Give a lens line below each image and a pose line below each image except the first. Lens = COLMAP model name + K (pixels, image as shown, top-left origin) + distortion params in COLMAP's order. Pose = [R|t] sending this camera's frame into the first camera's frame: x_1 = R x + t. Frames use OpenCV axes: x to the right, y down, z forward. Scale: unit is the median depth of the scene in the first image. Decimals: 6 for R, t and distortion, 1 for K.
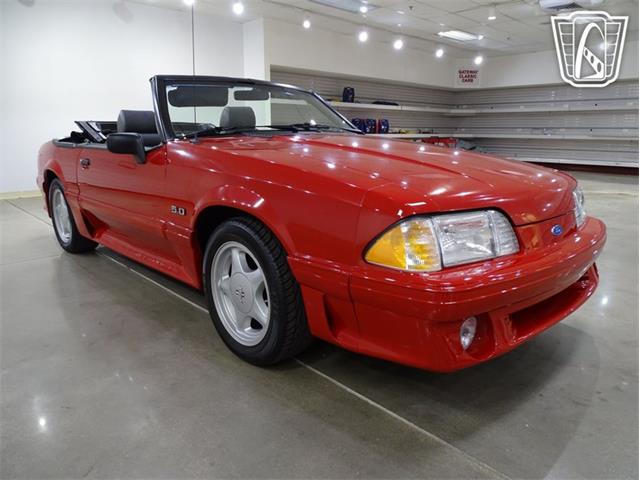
lens RADIAL K [[452.9, 0, 320.5], [0, 452.9, 241.3], [0, 0, 1]] dist [-0.009740, 0.000406]
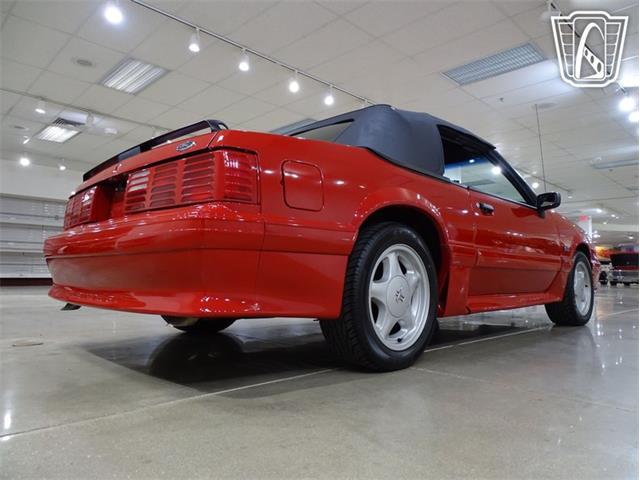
lens RADIAL K [[450.8, 0, 320.0], [0, 450.8, 240.0], [0, 0, 1]] dist [-0.004755, -0.002935]
pose [[-0.015767, 0.069460, 0.997460, -2.002695], [0.222043, 0.972918, -0.064241, -0.198269], [-0.974909, 0.220466, -0.030764, 2.002376]]
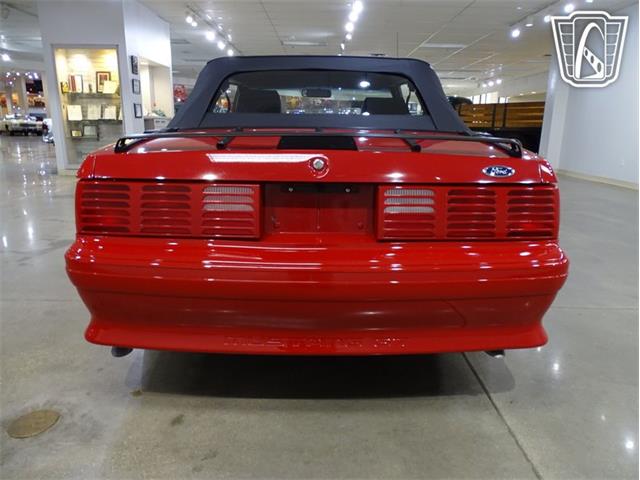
lens RADIAL K [[452.9, 0, 320.5], [0, 452.9, 241.3], [0, 0, 1]] dist [-0.009740, 0.000406]
pose [[-0.720942, -0.187588, 0.667123, -1.533625], [0.143892, 0.901165, 0.408898, -0.679953], [-0.677892, 0.390785, -0.622695, 2.825814]]
